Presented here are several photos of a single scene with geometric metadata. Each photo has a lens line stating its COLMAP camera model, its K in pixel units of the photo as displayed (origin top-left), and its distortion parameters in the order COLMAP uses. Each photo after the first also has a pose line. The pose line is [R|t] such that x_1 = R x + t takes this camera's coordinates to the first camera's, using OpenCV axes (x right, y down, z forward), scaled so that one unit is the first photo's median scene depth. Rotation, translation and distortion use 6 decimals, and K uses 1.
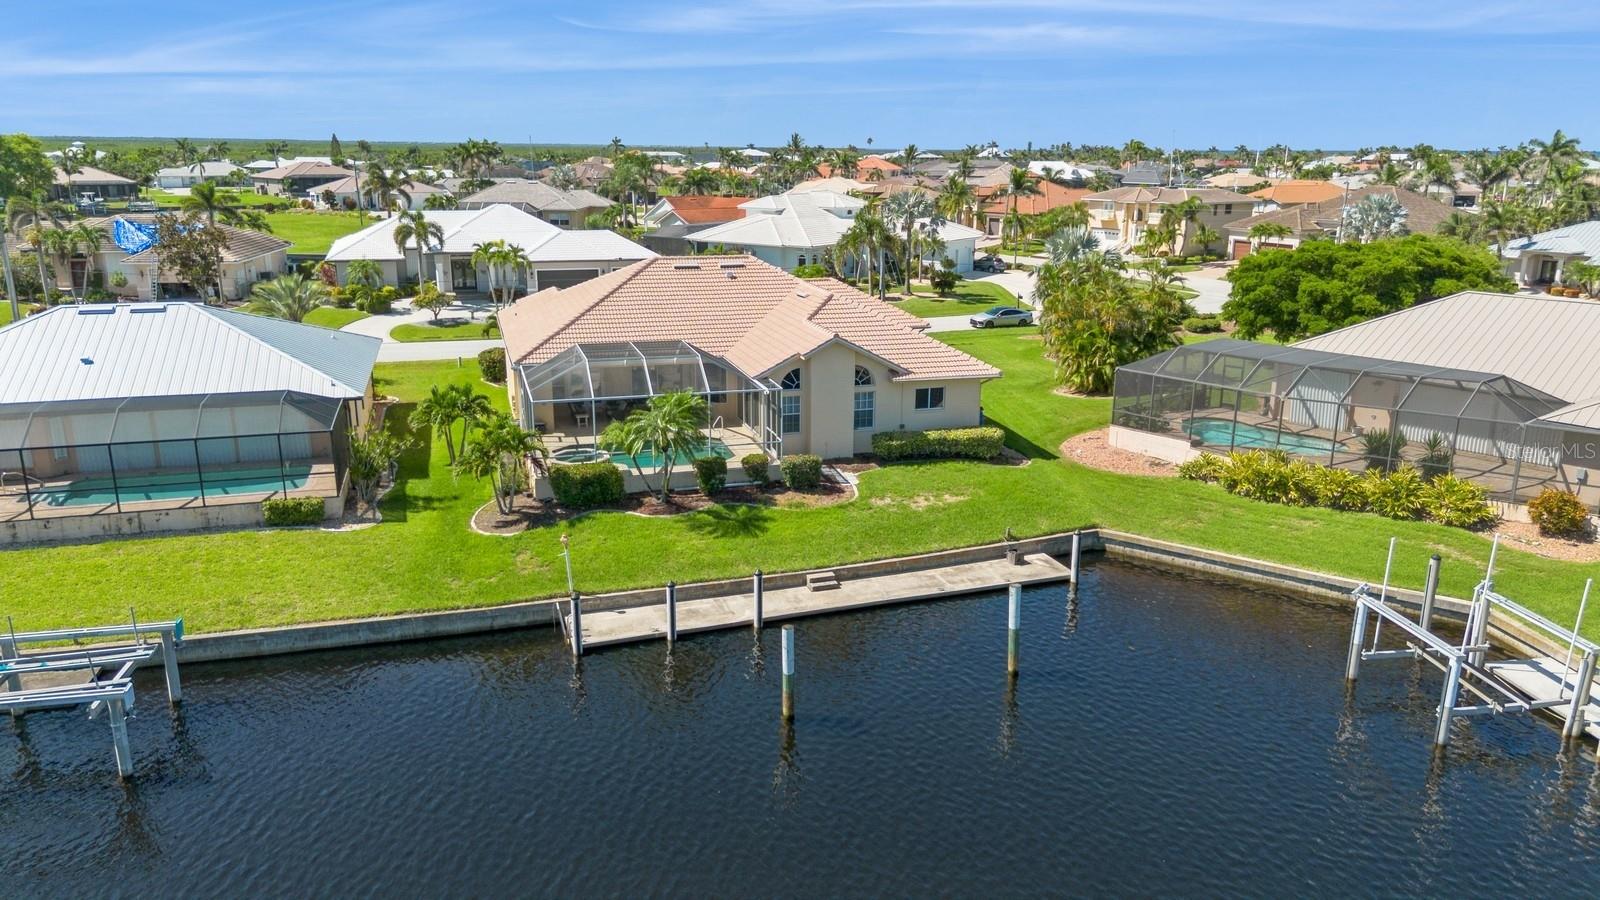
lens RADIAL K [[1126.1, 0, 800.0], [0, 1126.1, 450.0], [0, 0, 1]] dist [0.144011, -0.074935]
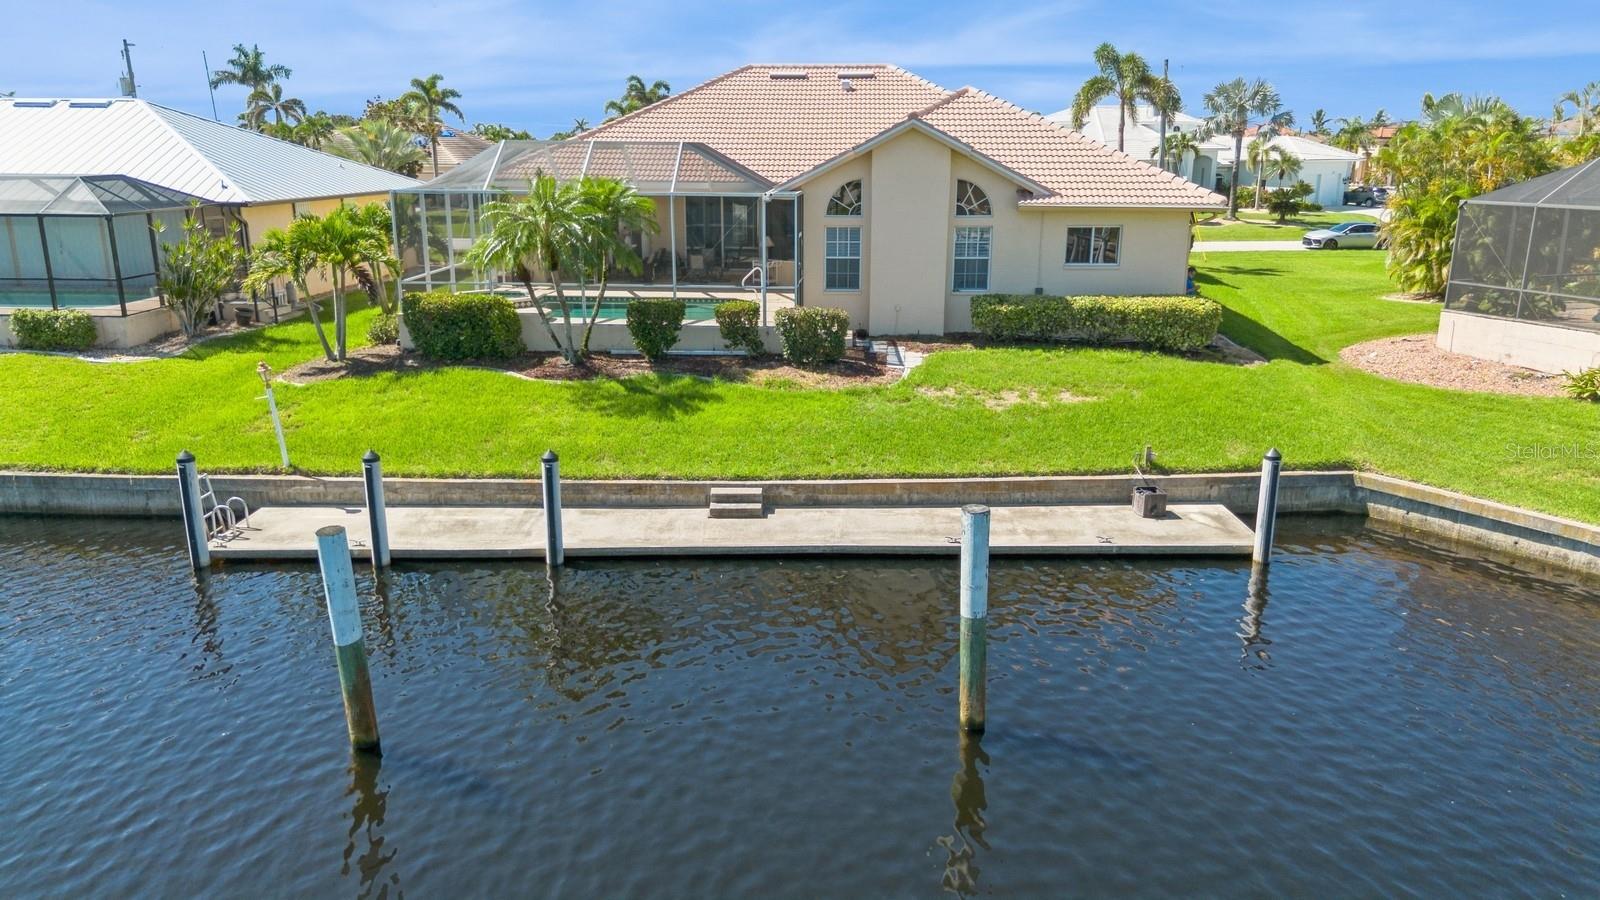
lens RADIAL K [[1134.6, 0, 806.5], [0, 1134.6, 455.8], [0, 0, 1]] dist [0.078021, -0.076328]
pose [[0.945694, 0.083298, -0.314205, 0.191388], [-0.083435, 0.996428, 0.013036, 0.075307], [0.314168, 0.013888, 0.949266, 0.448275]]
